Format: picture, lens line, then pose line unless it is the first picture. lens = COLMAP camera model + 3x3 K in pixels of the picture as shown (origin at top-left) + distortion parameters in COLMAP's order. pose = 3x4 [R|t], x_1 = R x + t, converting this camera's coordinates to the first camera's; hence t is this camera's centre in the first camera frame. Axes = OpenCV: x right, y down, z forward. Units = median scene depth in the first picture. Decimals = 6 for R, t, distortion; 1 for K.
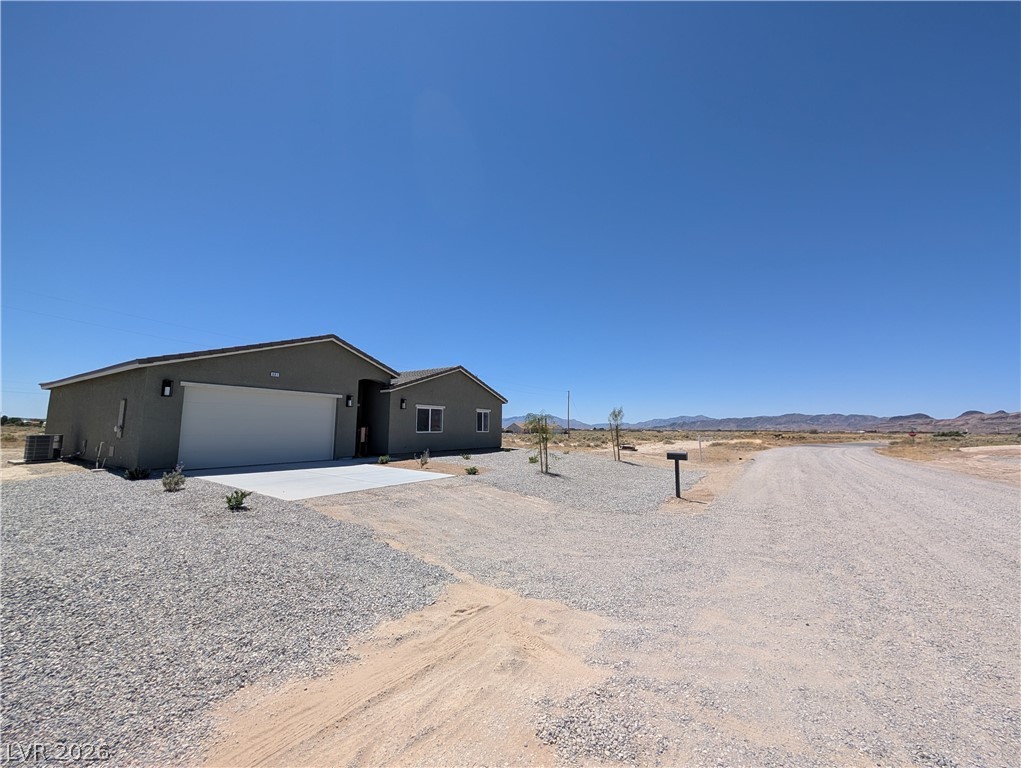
lens RADIAL K [[401.5, 0, 510.5], [0, 401.5, 384.0], [0, 0, 1]] dist [-0.000622, -0.000055]
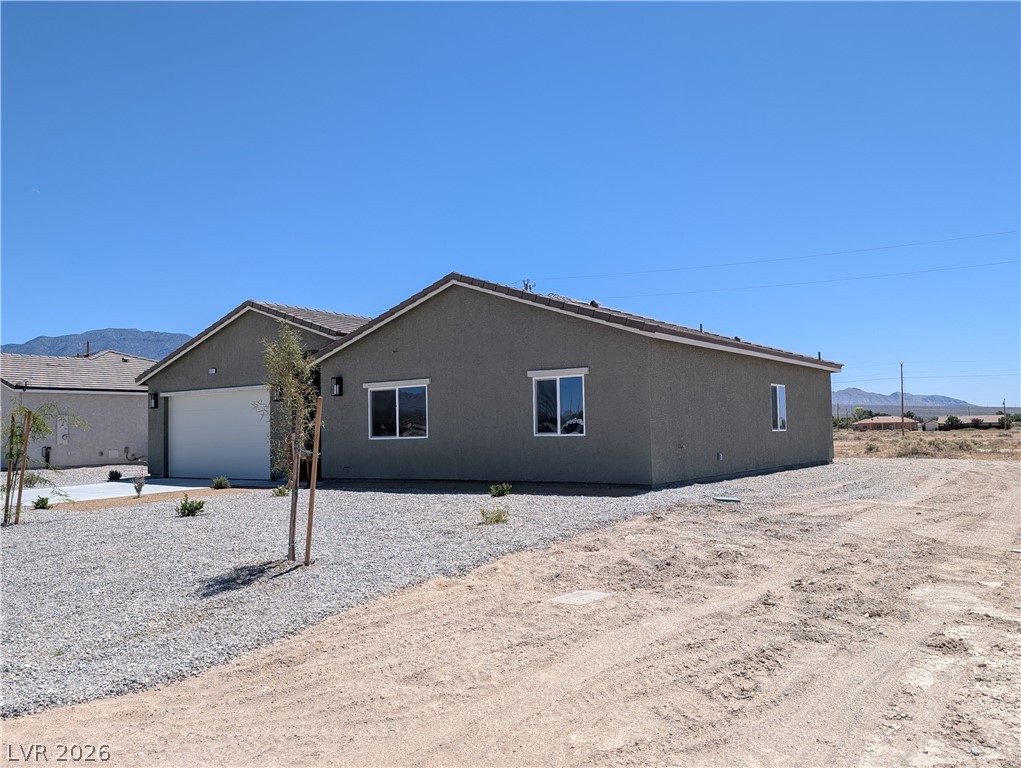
lens RADIAL K [[828.3, 0, 510.5], [0, 828.3, 384.0], [0, 0, 1]] dist [0.090957, 0.000815]
pose [[-0.050160, -0.060359, -0.996916, 0.755910], [0.133975, 0.988744, -0.066605, 0.138409], [0.989715, -0.136902, -0.041508, 1.172599]]
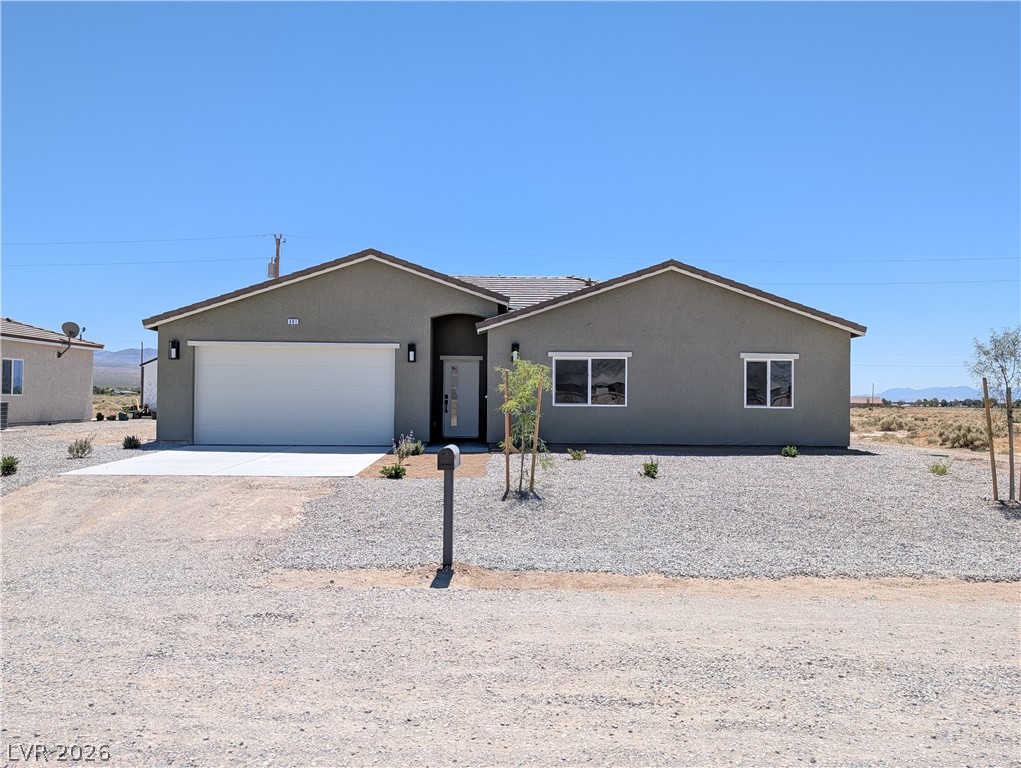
lens RADIAL K [[665.3, 0, 510.5], [0, 665.3, 384.0], [0, 0, 1]] dist [0.062058, -0.000137]
pose [[0.547093, -0.024798, -0.836704, 0.436378], [0.086383, 0.995897, 0.026966, 0.061877], [0.832603, -0.087030, 0.546990, 0.465629]]
